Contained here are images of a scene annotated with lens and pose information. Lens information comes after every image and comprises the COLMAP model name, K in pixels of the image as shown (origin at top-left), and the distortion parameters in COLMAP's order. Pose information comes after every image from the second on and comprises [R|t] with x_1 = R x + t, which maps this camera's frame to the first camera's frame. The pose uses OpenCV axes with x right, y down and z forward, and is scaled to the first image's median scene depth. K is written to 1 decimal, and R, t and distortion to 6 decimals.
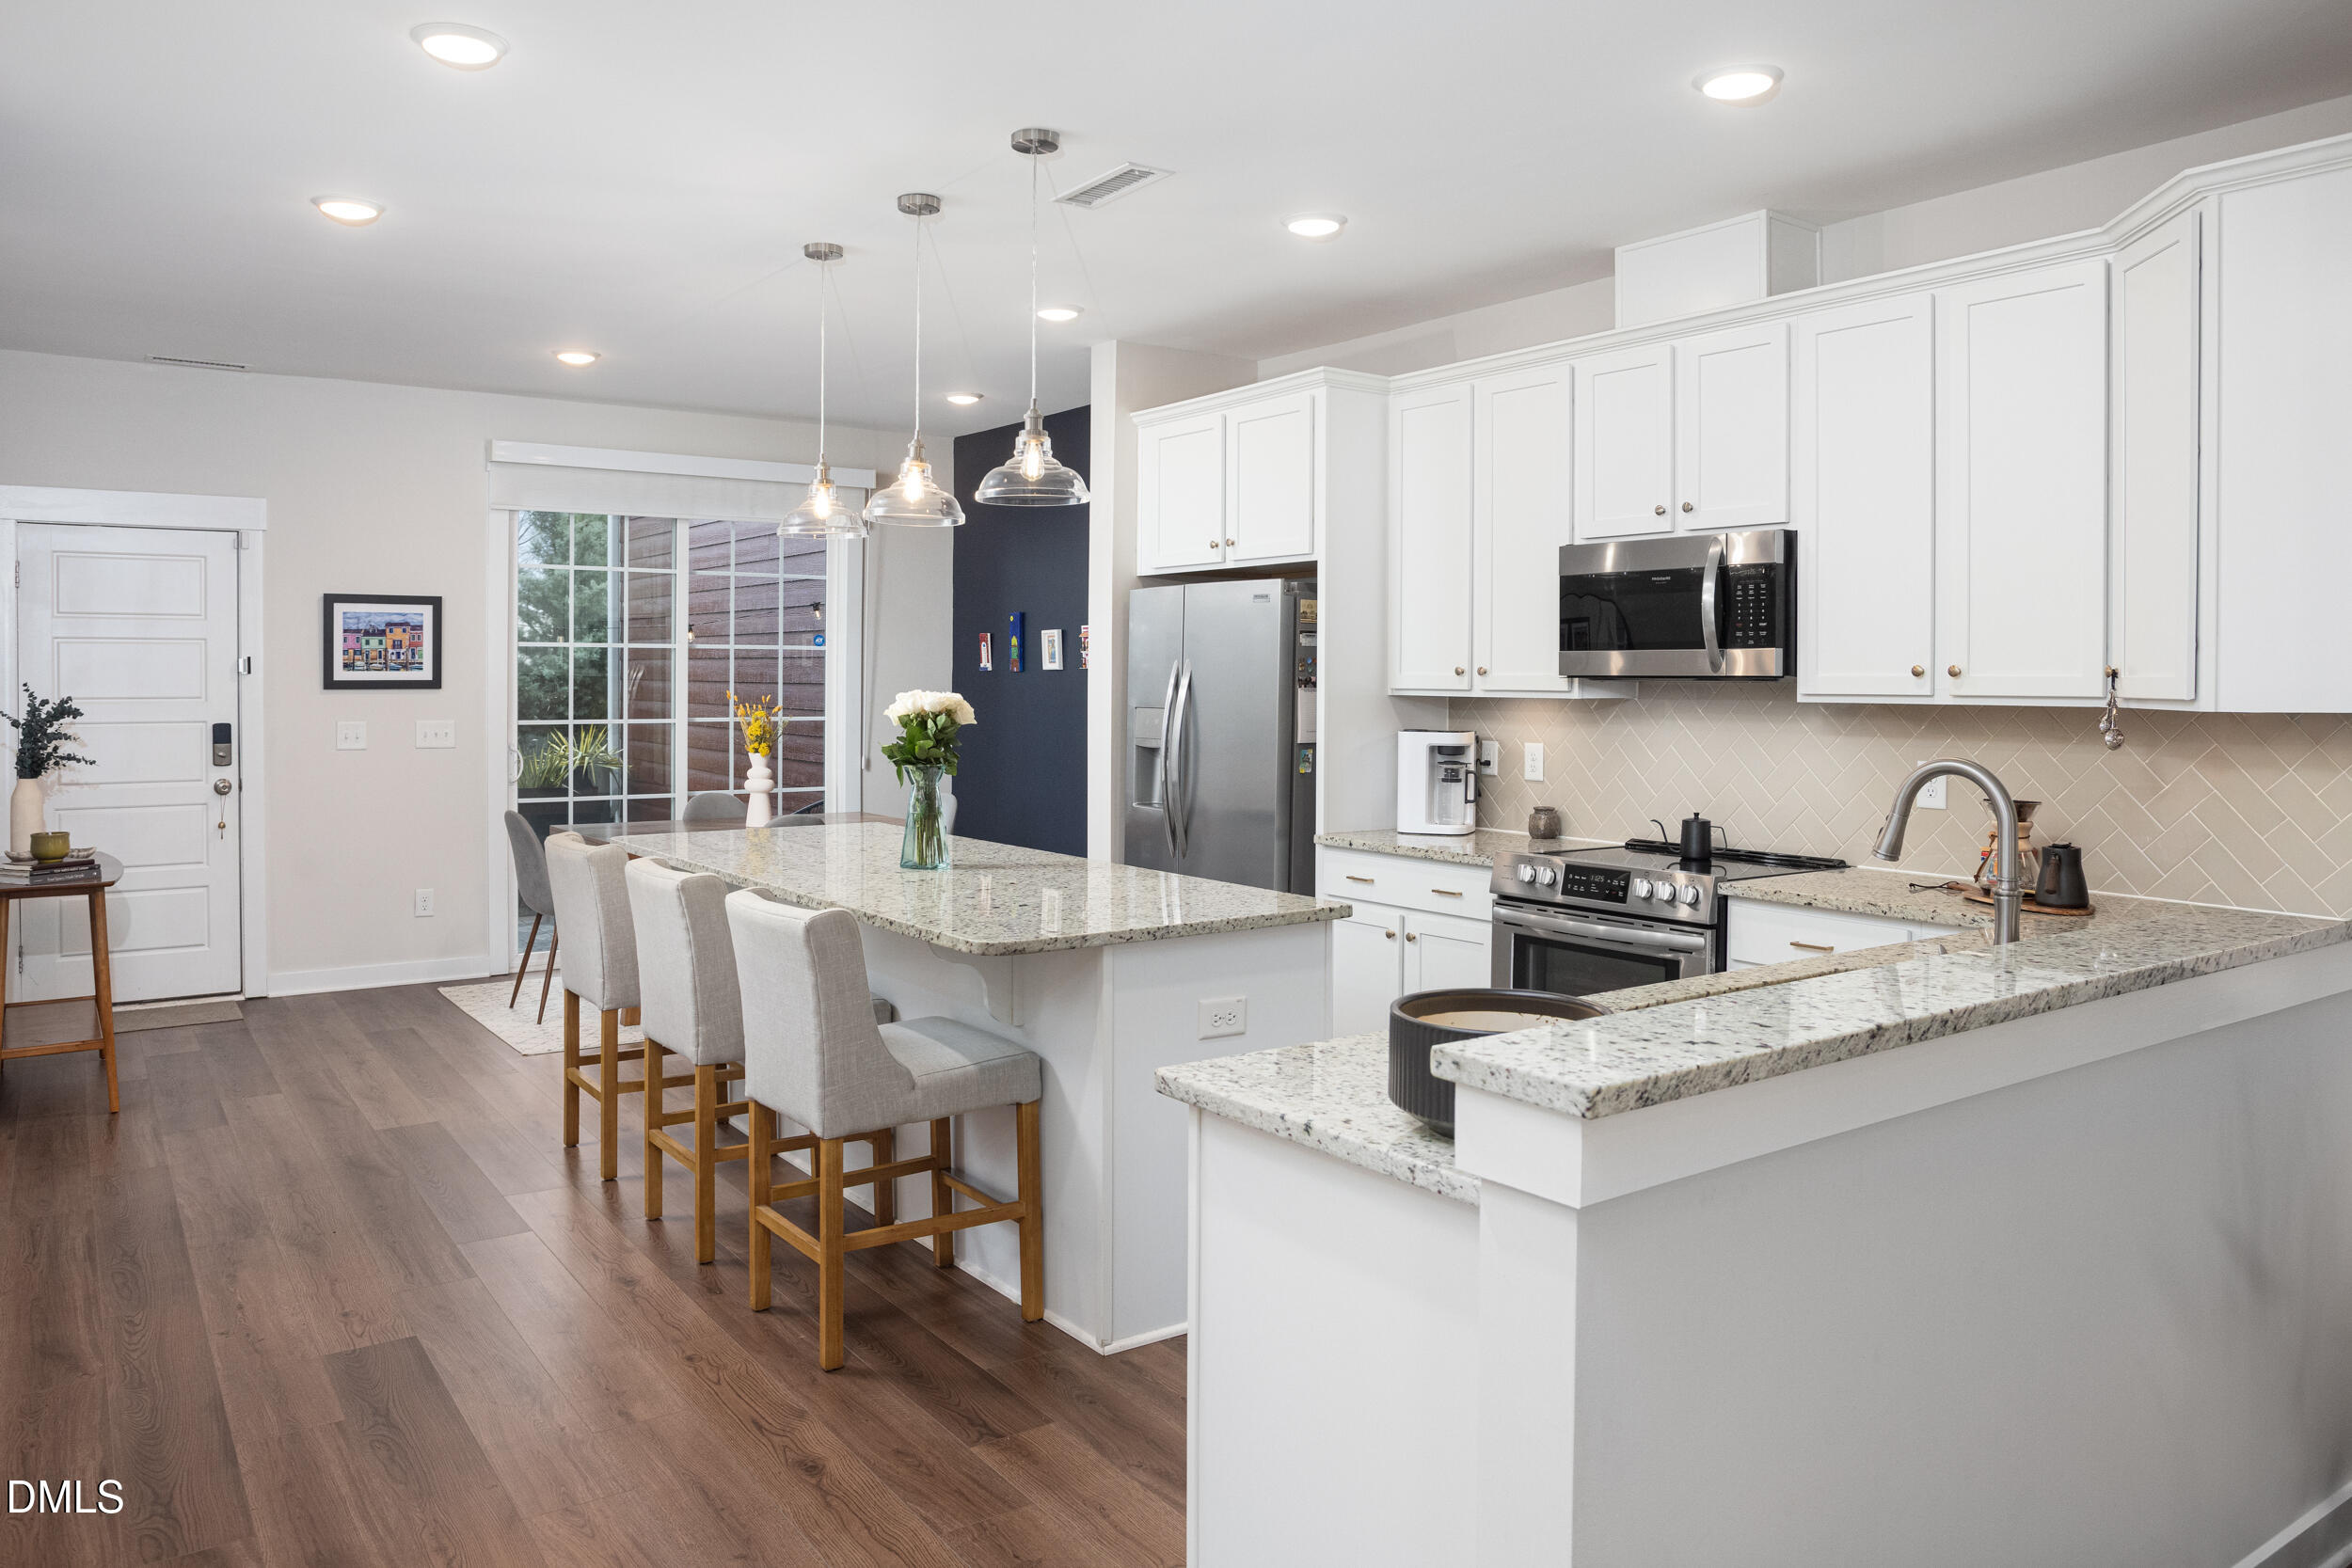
lens RADIAL K [[1536.9, 0, 1179.0], [0, 1536.9, 690.2], [0, 0, 1]] dist [-0.029361, -0.000254]
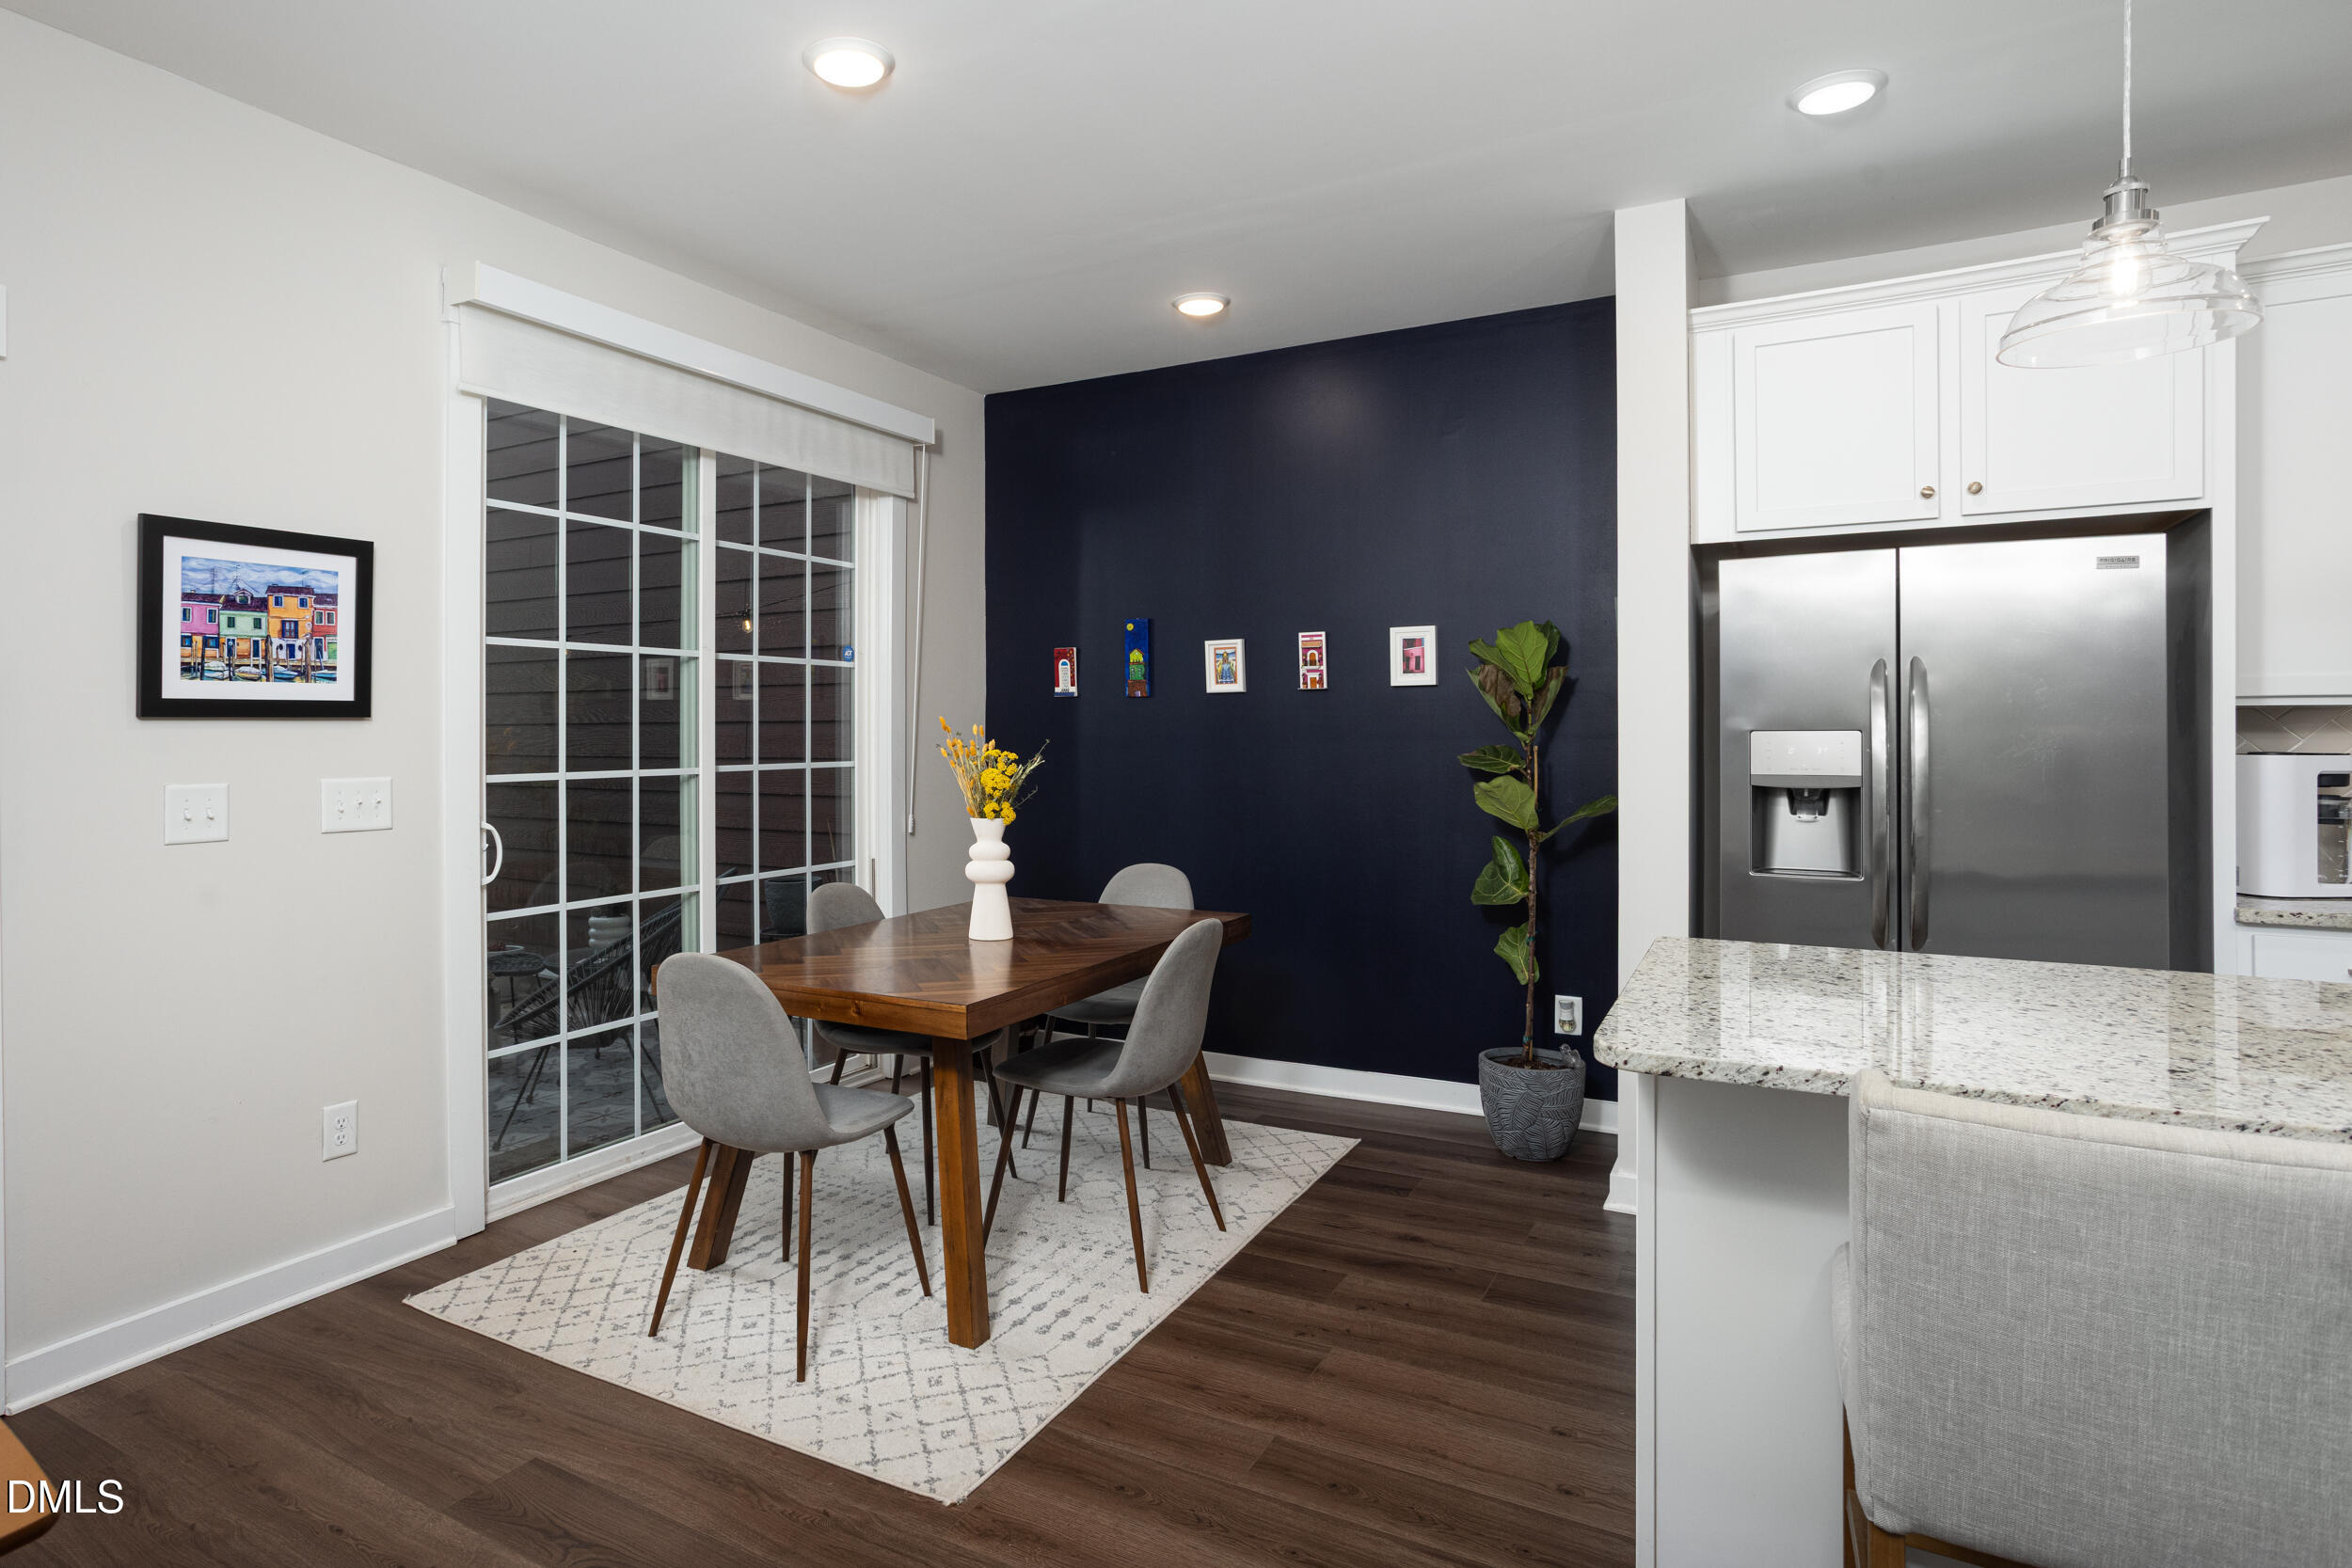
lens RADIAL K [[1278.2, 0, 1128.6], [0, 1278.2, 723.0], [0, 0, 1]] dist [-0.001542, 0.000439]
pose [[0.913513, -0.006952, 0.406749, -0.431084], [0.012344, 0.999867, -0.010633, 0.008919], [-0.406621, 0.014734, 0.913478, 0.501011]]
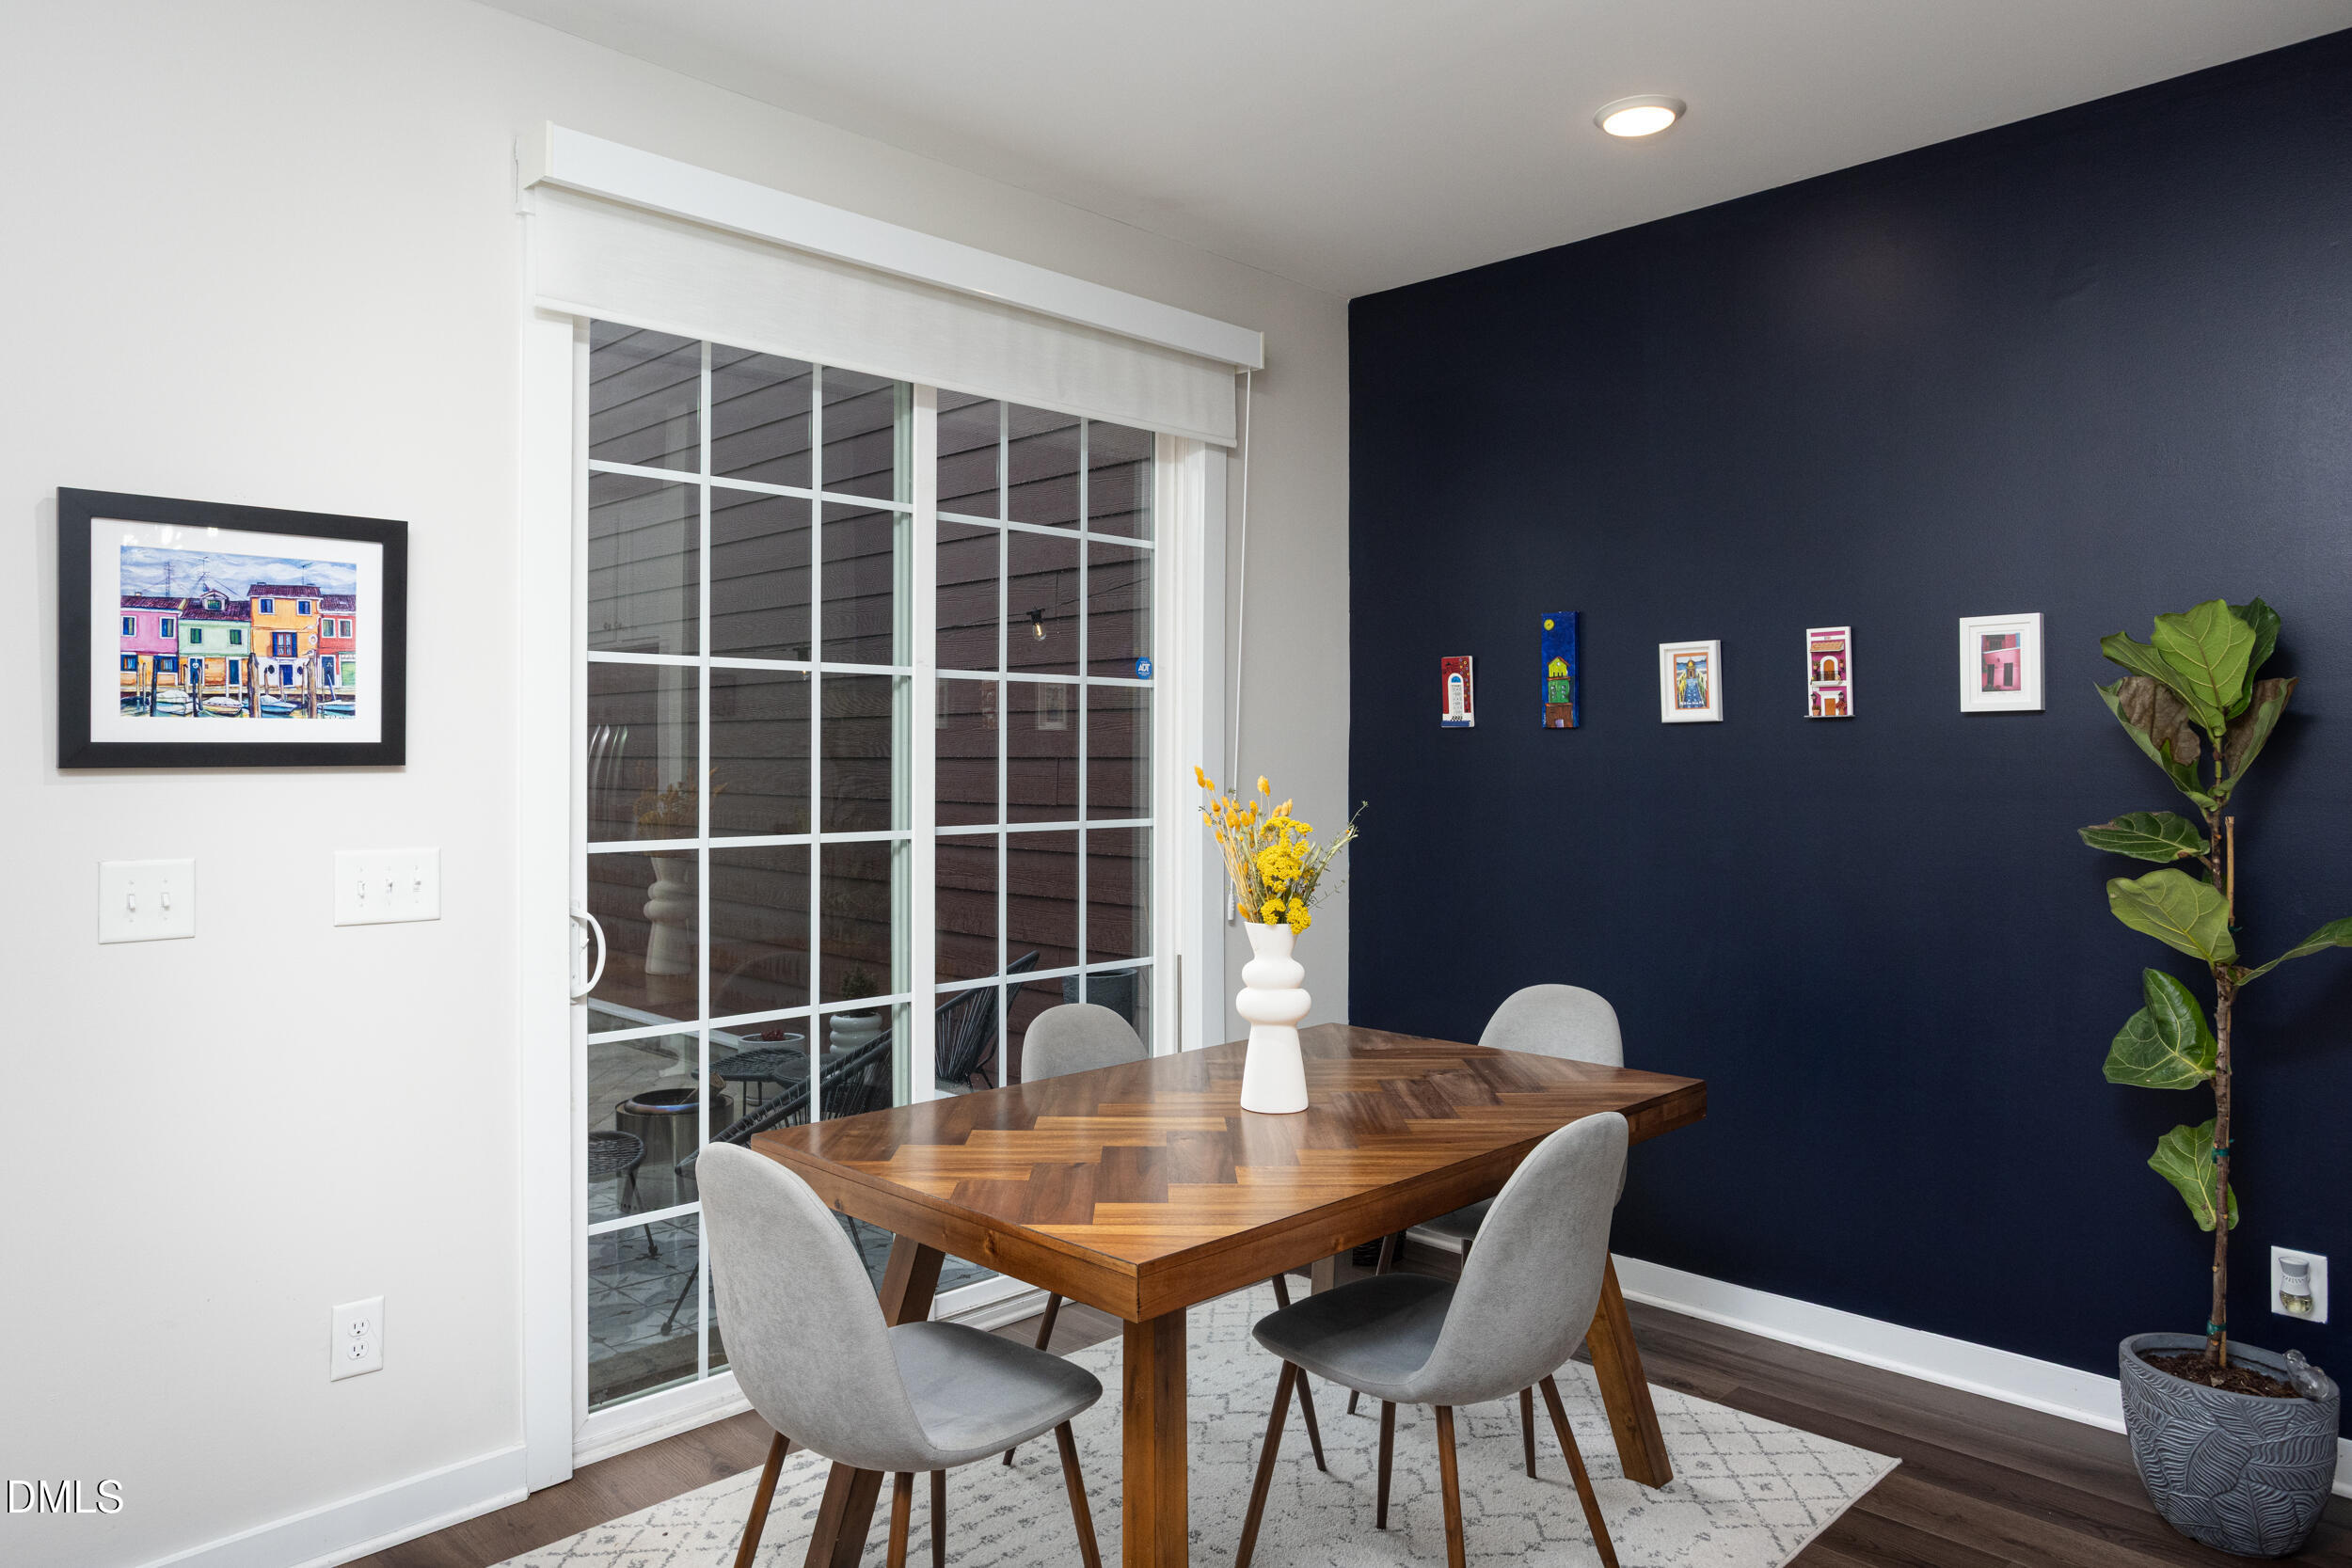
lens RADIAL K [[1561.2, 0, 1233.1], [0, 1561.2, 753.7], [0, 0, 1]] dist [0.006250, 0.007911]
pose [[0.987051, -0.004519, 0.160345, -0.348544], [0.006195, 0.999931, -0.009958, 0.001168], [-0.160289, 0.010823, 0.987011, 0.593737]]
